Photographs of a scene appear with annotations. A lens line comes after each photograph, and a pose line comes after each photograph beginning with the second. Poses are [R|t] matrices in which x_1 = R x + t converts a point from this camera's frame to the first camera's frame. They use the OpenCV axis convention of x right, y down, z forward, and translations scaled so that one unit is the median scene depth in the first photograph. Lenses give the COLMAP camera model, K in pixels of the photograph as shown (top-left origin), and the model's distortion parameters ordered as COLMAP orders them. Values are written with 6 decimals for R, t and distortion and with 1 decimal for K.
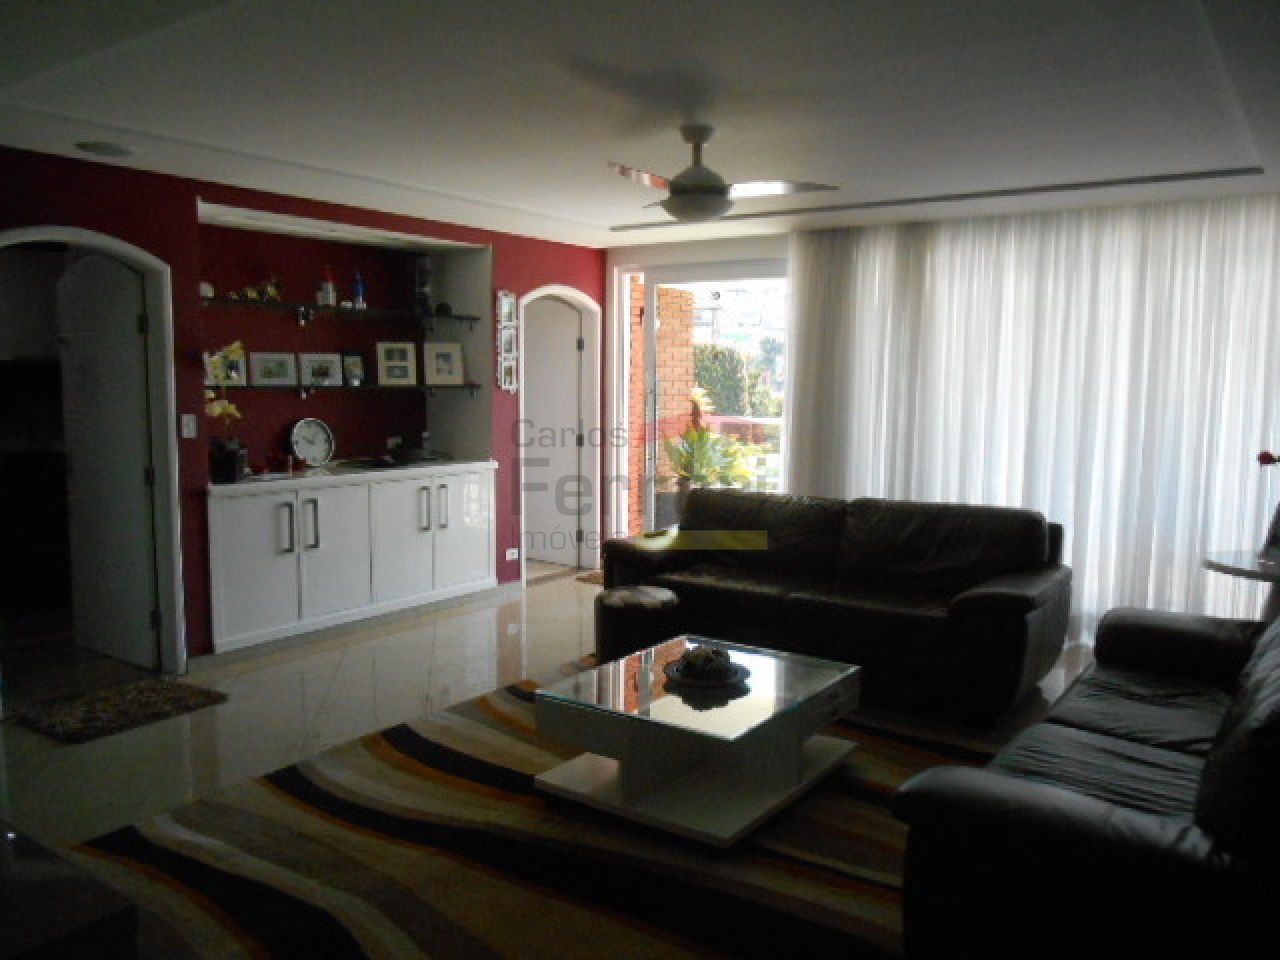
lens RADIAL K [[1000.2, 0, 640.0], [0, 1000.2, 480.0], [0, 0, 1]] dist [-0.007815, -0.002452]
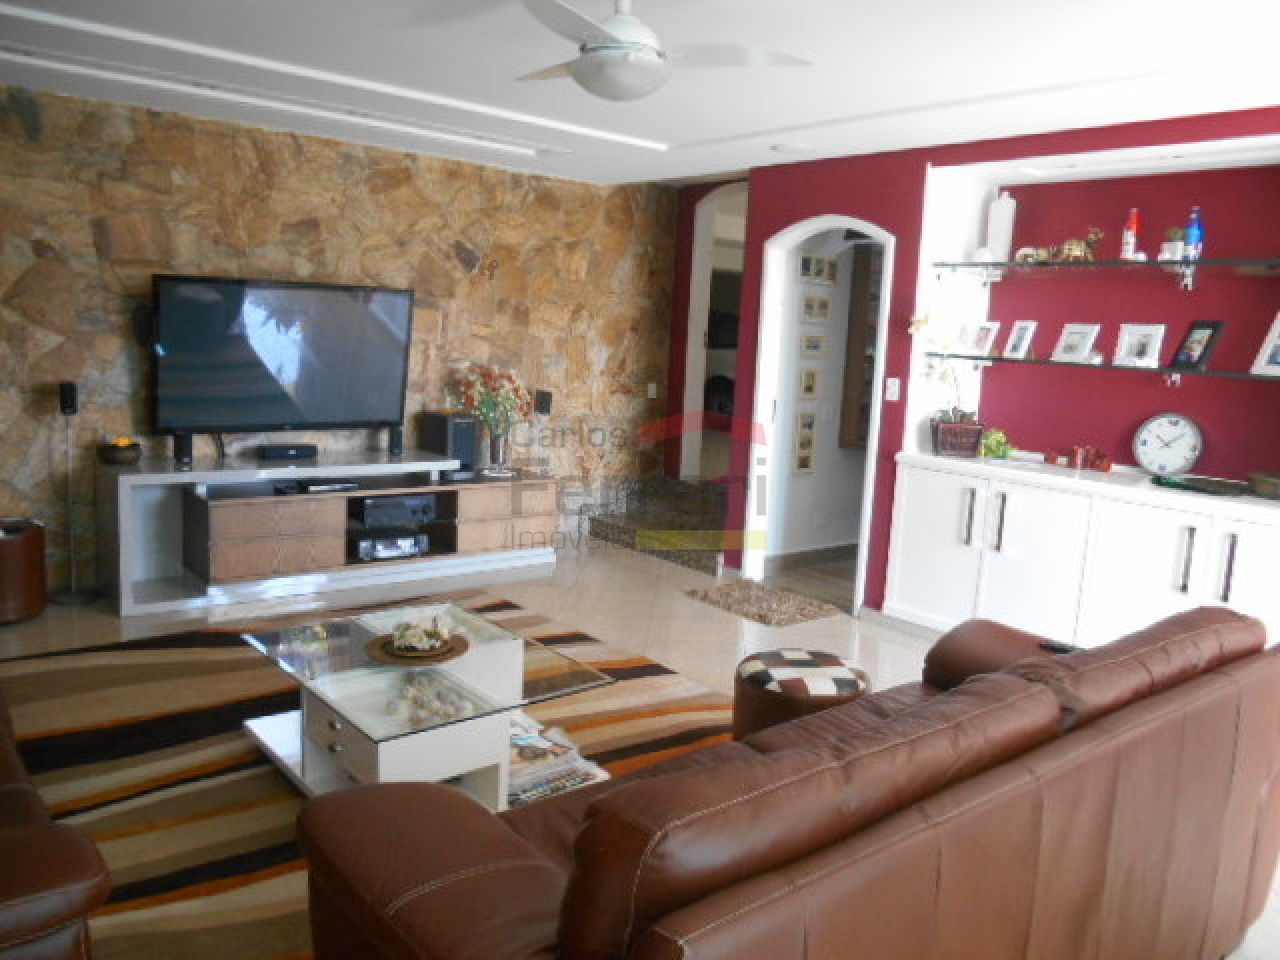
lens RADIAL K [[1000.2, 0, 640.0], [0, 1000.2, 480.0], [0, 0, 1]] dist [-0.007815, -0.002452]
pose [[-0.231032, 0.135179, -0.963510, 0.590003], [-0.153319, 0.972870, 0.173255, -0.096337], [0.960790, 0.187752, -0.204039, 0.919536]]
